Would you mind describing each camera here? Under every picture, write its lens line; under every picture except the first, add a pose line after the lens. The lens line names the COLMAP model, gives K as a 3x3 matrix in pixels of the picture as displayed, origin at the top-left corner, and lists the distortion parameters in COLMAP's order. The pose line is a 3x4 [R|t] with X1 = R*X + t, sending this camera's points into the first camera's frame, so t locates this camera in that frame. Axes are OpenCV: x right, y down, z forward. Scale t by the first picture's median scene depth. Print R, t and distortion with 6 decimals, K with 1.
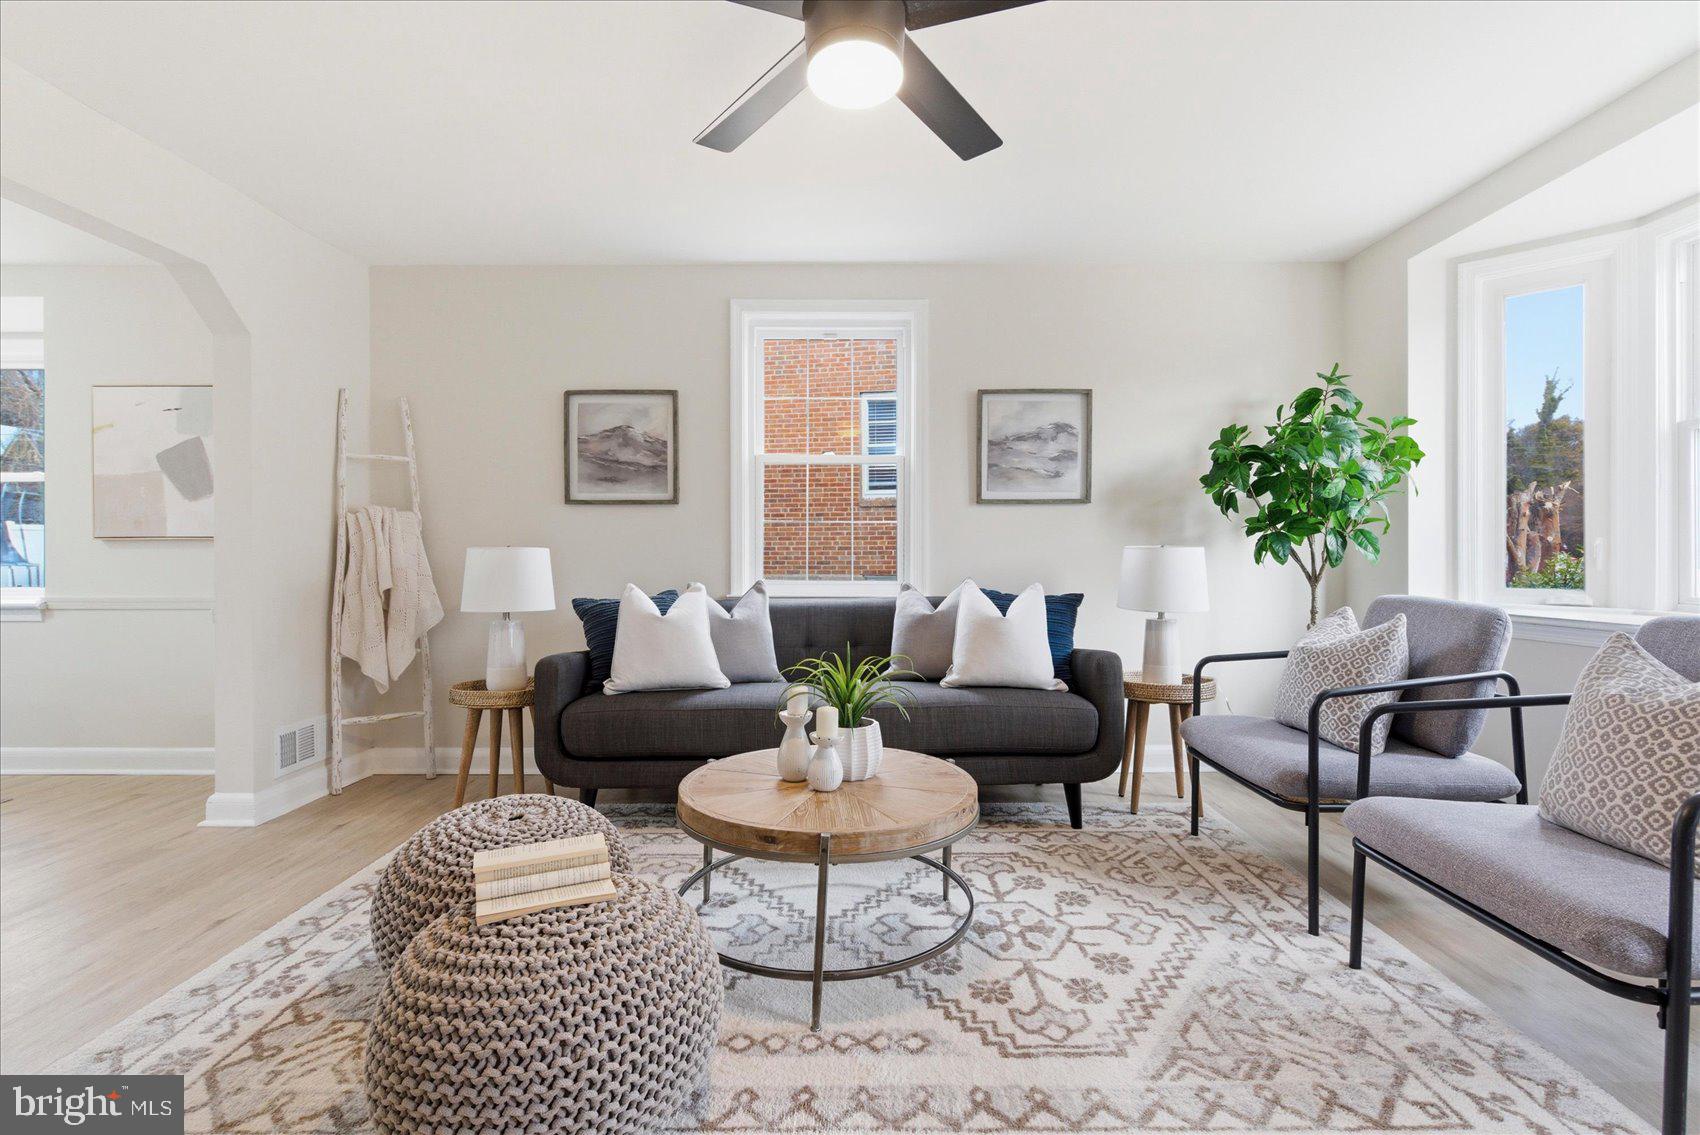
lens RADIAL K [[765.4, 0, 850.0], [0, 765.4, 567.5], [0, 0, 1]] dist [-0.003028, -0.000397]
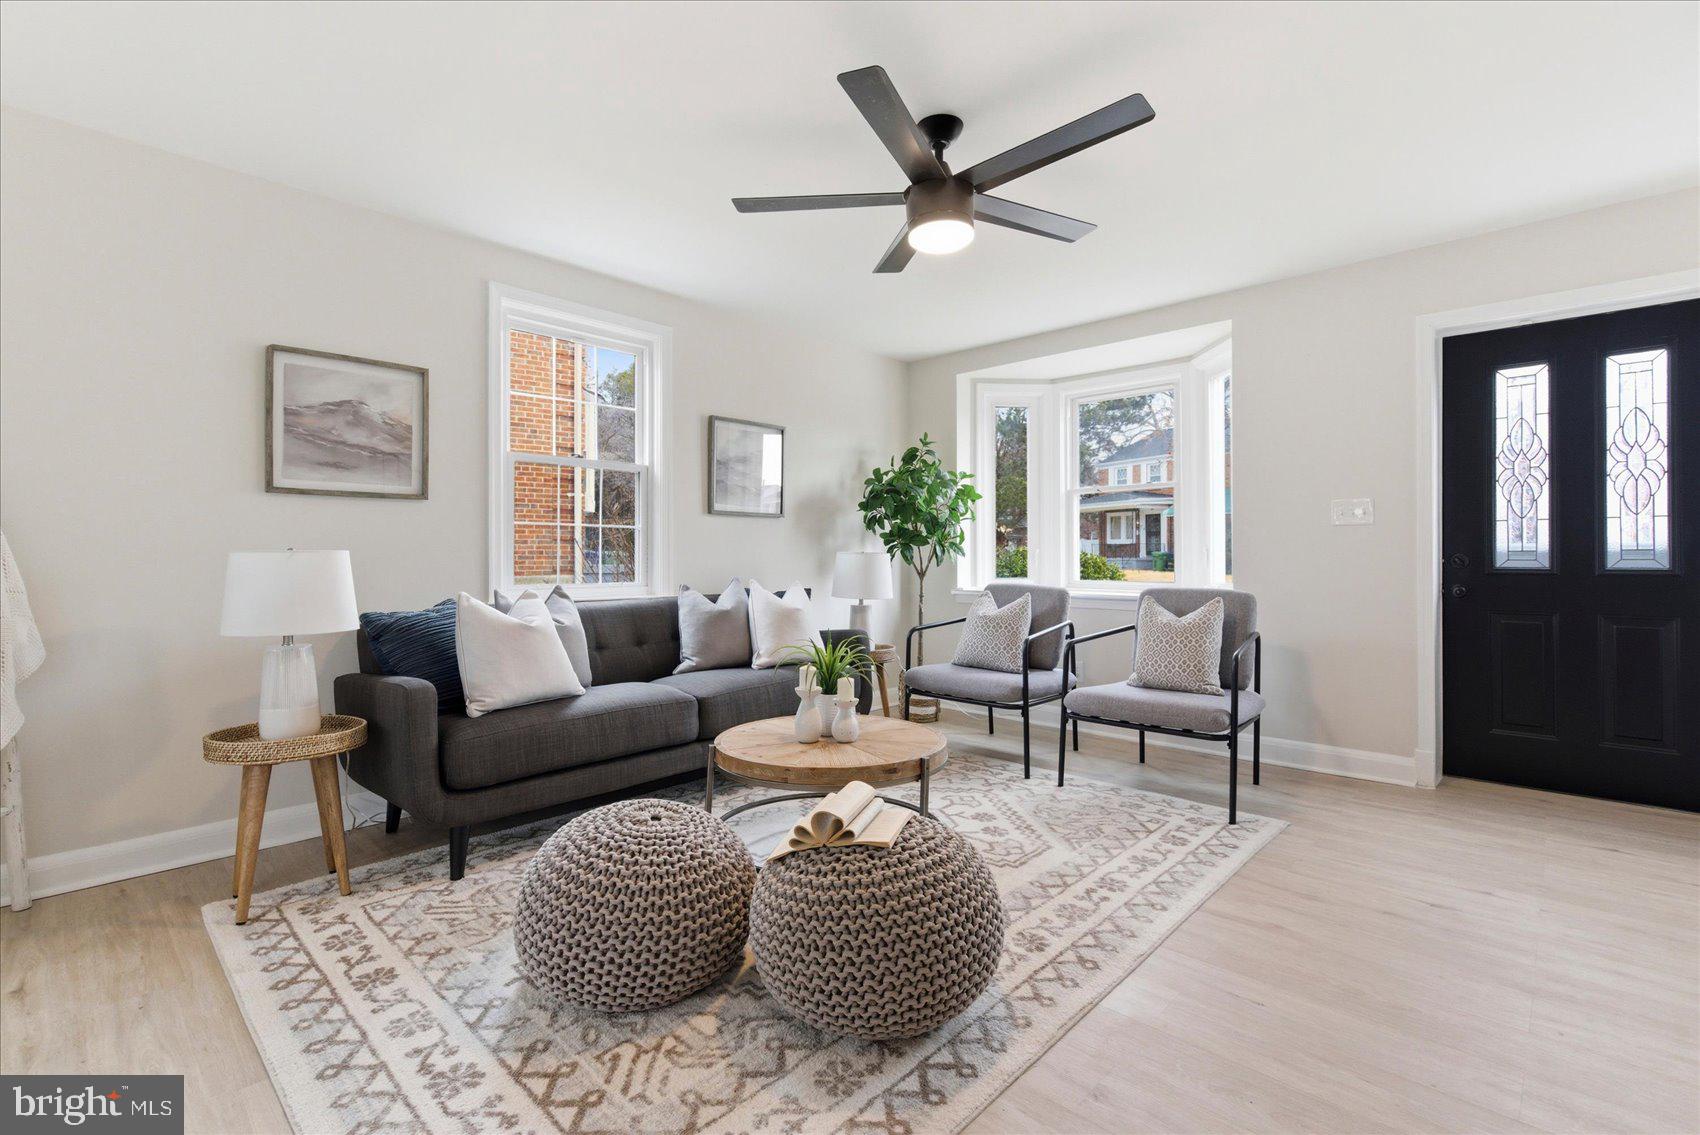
lens RADIAL K [[765.4, 0, 850.0], [0, 765.4, 567.5], [0, 0, 1]] dist [-0.003028, -0.000397]
pose [[0.688114, -0.009474, 0.725541, -0.554069], [0.010103, 0.999943, 0.003475, -0.004940], [-0.725533, 0.004939, 0.688170, 0.058596]]
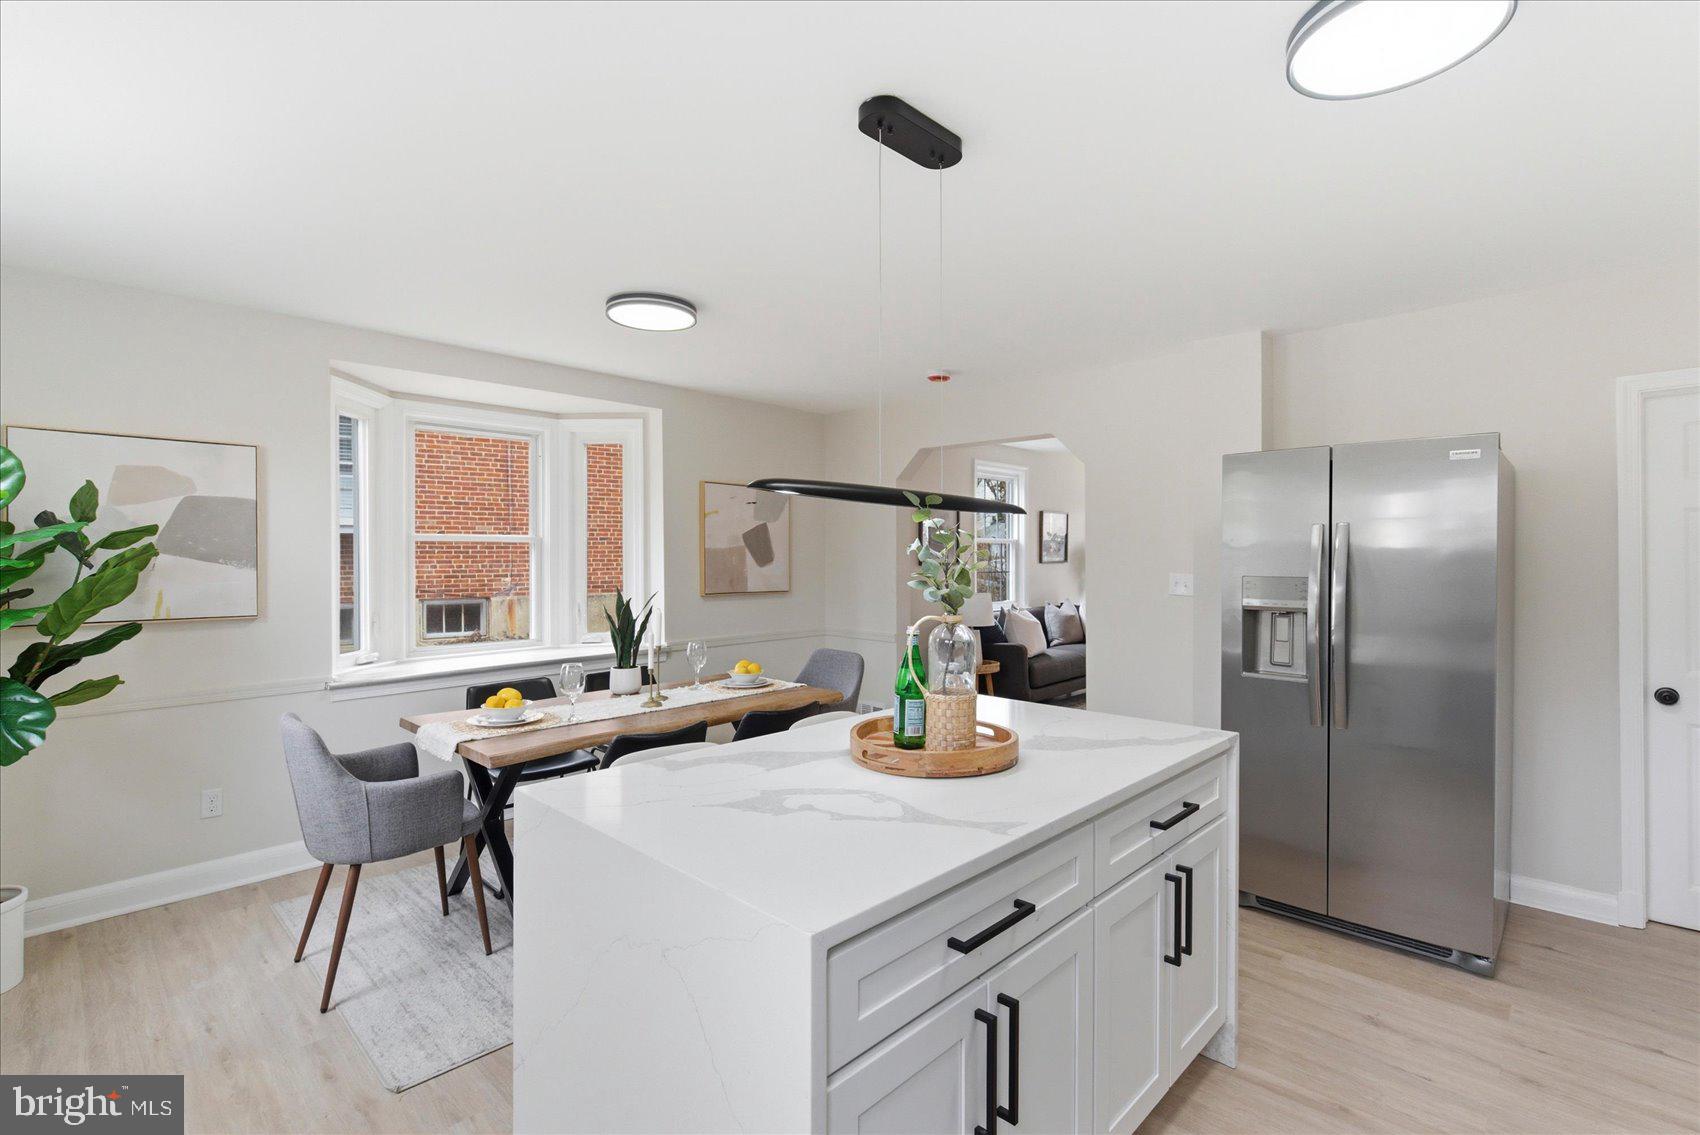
lens RADIAL K [[765.4, 0, 850.0], [0, 765.4, 567.5], [0, 0, 1]] dist [-0.003028, -0.000397]
pose [[0.709531, -0.012934, 0.704556, -1.826277], [0.006726, 0.999910, 0.011583, -0.104982], [-0.704642, -0.003480, 0.709554, -0.154741]]
